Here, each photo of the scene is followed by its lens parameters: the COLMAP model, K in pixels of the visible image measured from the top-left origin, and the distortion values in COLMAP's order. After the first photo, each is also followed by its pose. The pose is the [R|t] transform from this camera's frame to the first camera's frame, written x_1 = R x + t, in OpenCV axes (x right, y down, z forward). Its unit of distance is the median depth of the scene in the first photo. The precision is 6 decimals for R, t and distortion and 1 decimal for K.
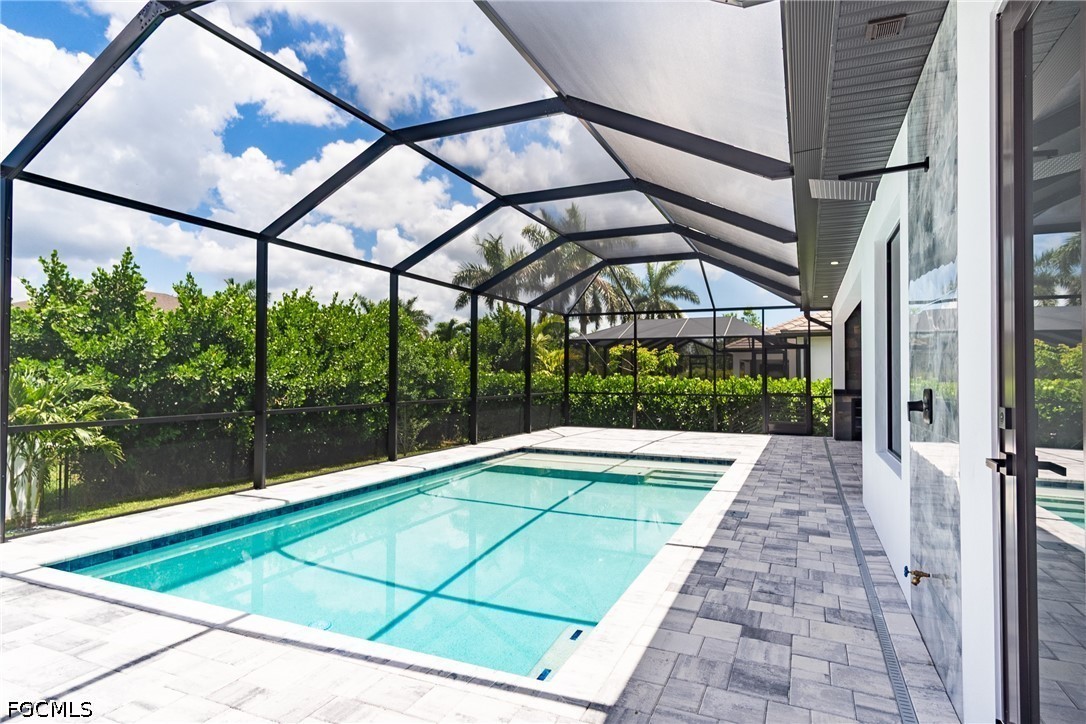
lens RADIAL K [[592.2, 0, 539.1], [0, 592.2, 362.2], [0, 0, 1]] dist [0.007581, 0.001584]
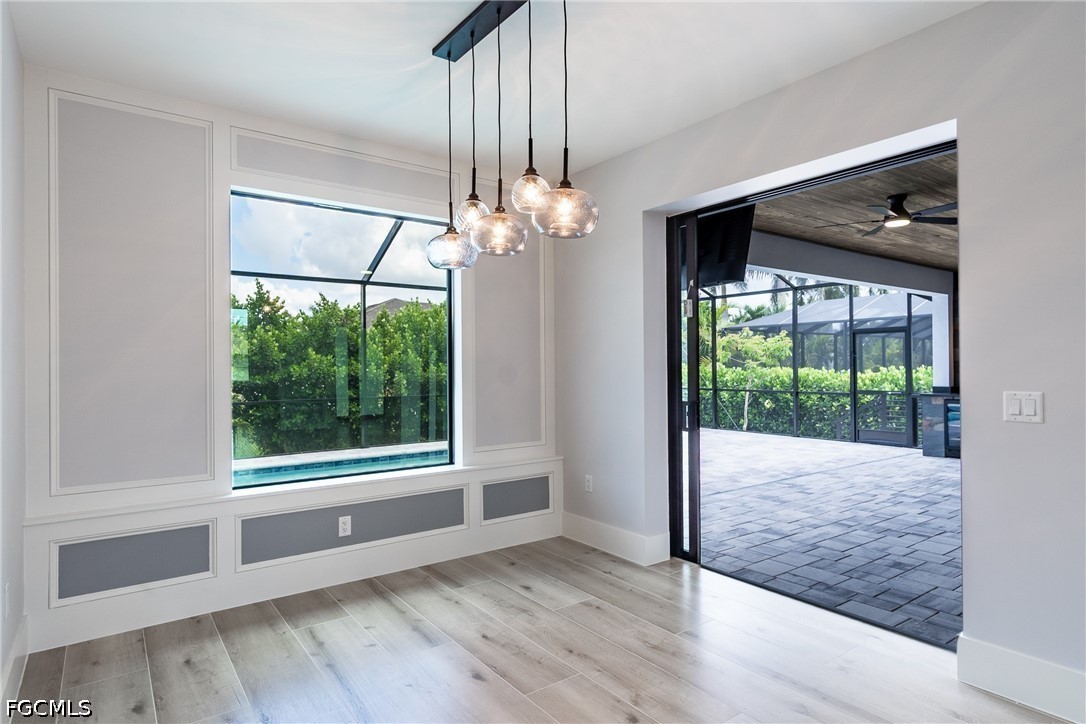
lens RADIAL K [[597.3, 0, 538.2], [0, 597.3, 363.3], [0, 0, 1]] dist [0.007125, 0.001999]
pose [[0.866670, -0.013221, -0.498707, 0.458353], [0.021471, 0.999711, 0.010810, -0.000884], [0.498420, -0.020076, 0.866703, 0.136742]]
